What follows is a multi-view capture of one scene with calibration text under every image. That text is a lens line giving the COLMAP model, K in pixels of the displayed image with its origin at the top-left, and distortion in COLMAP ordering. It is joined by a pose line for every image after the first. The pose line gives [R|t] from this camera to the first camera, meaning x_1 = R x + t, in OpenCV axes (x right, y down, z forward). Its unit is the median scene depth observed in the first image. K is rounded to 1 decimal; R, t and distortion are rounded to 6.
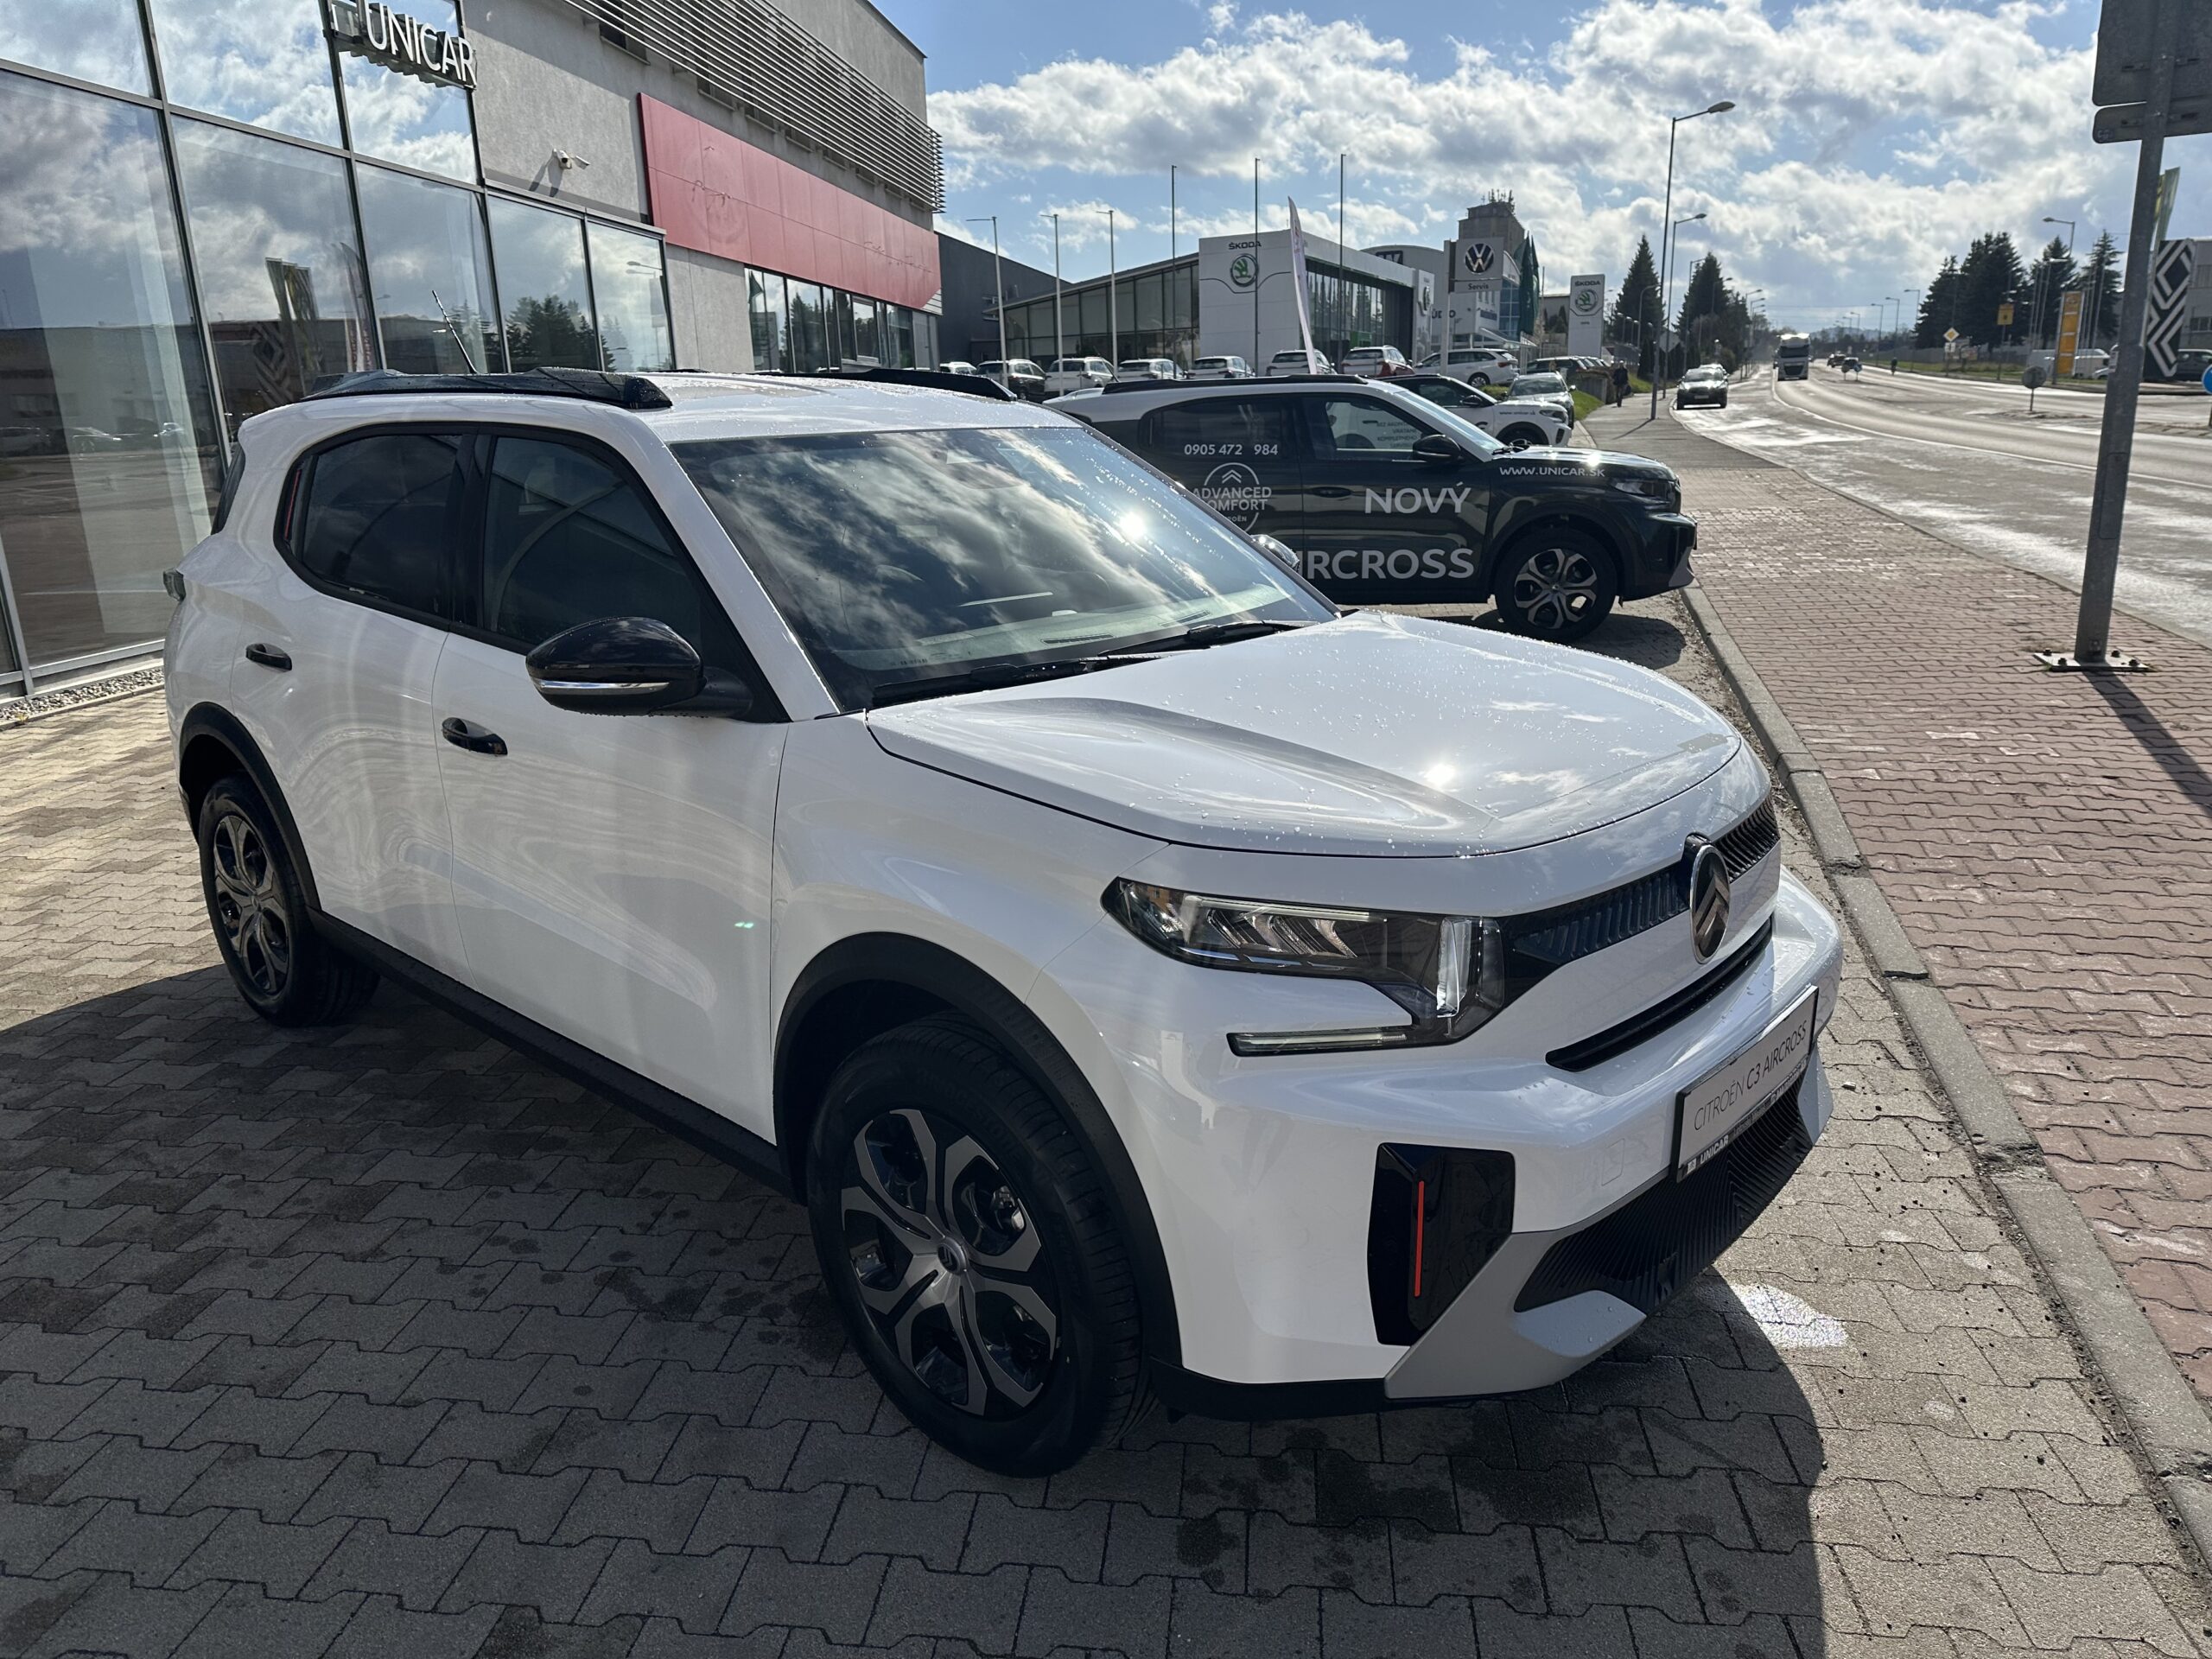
lens RADIAL K [[1513.7, 0, 1106.0], [0, 1513.7, 829.5], [0, 0, 1]] dist [0.009382, 0.004584]
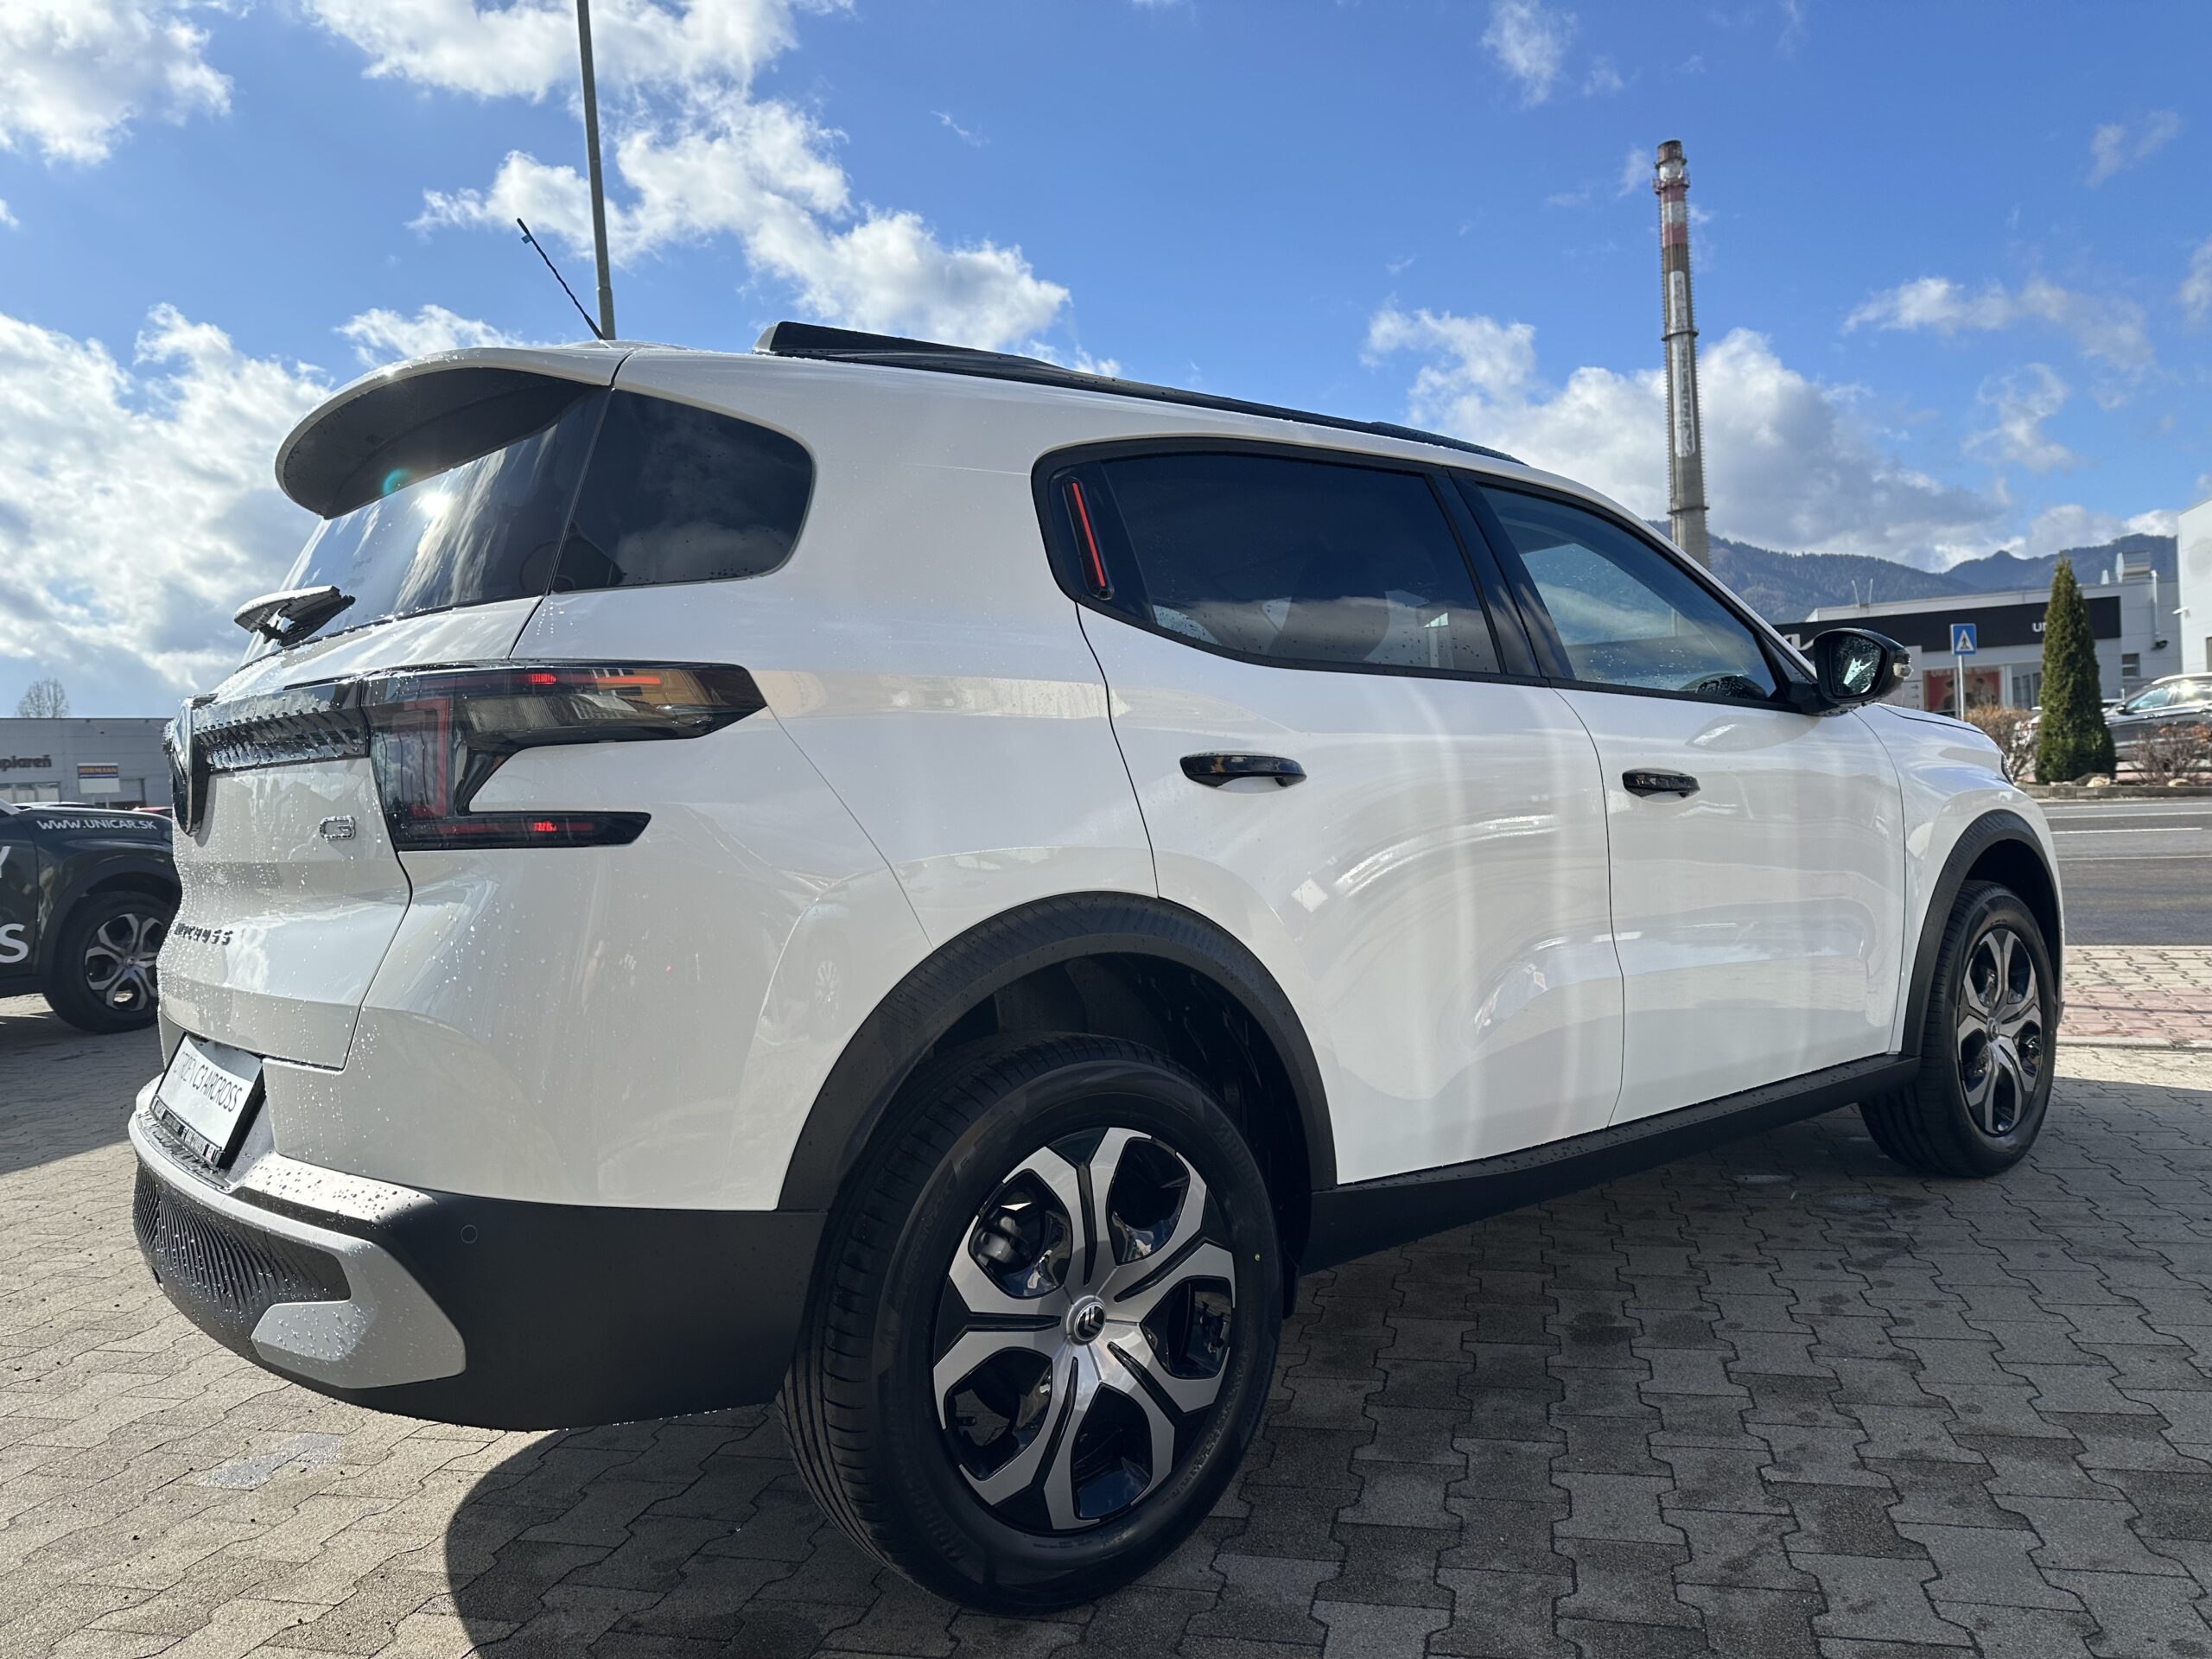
lens RADIAL K [[1513.7, 0, 1106.0], [0, 1513.7, 829.5], [0, 0, 1]] dist [0.009382, 0.004584]
pose [[0.158911, -0.004318, 0.987284, -1.244201], [0.306030, 0.950953, -0.045099, -0.088816], [-0.938665, 0.309305, 0.152438, 1.069441]]
